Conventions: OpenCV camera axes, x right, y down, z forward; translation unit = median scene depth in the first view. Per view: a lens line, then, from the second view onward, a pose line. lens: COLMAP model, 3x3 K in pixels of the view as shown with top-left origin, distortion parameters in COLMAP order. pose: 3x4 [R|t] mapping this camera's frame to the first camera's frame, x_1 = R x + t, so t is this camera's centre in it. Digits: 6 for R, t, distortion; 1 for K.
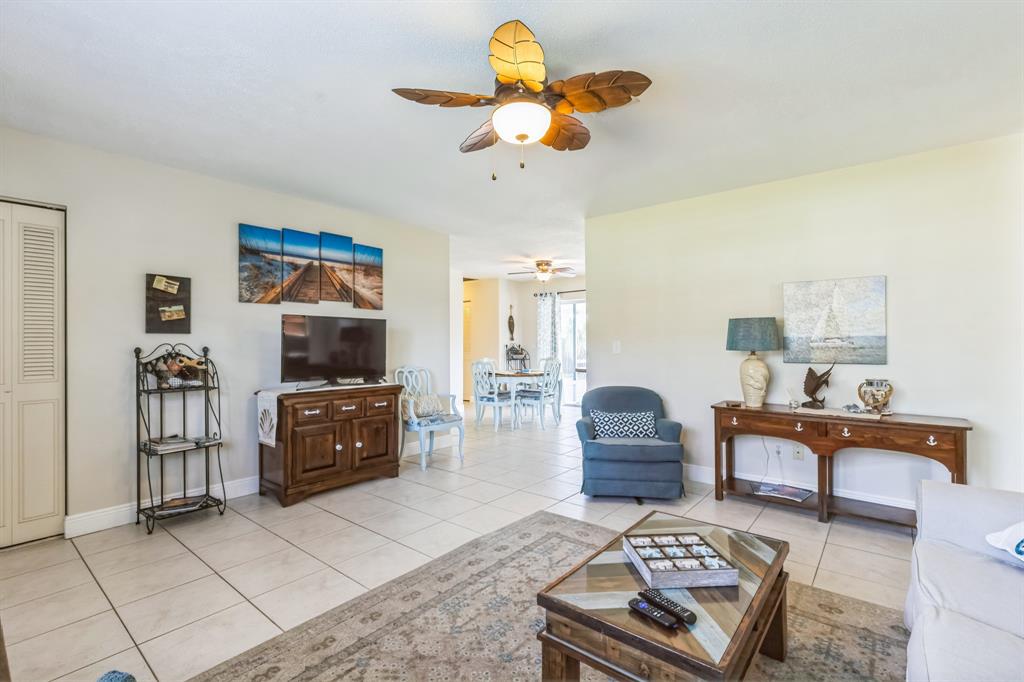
lens RADIAL K [[465.2, 0, 515.1], [0, 465.2, 339.9], [0, 0, 1]] dist [-0.001254, -0.000252]
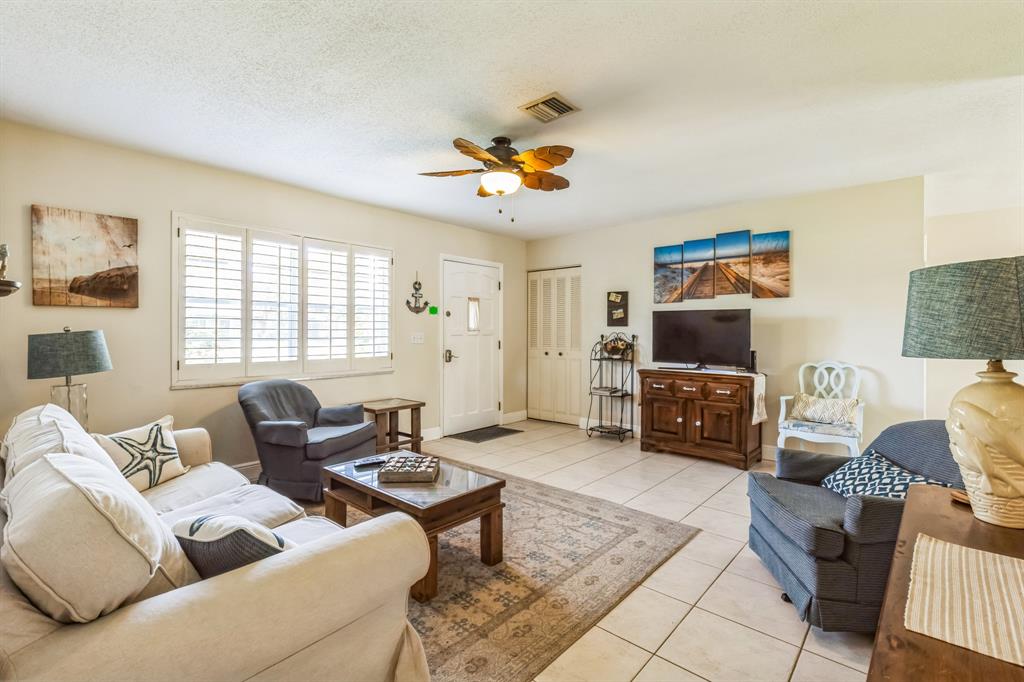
lens RADIAL K [[465.2, 0, 509.1], [0, 465.2, 342.5], [0, 0, 1]] dist [-0.001254, -0.000252]
pose [[-0.055812, 0.028220, -0.998042, 0.807644], [0.004200, 0.999598, 0.028029, -0.003866], [0.998432, -0.002627, -0.055909, 0.607752]]
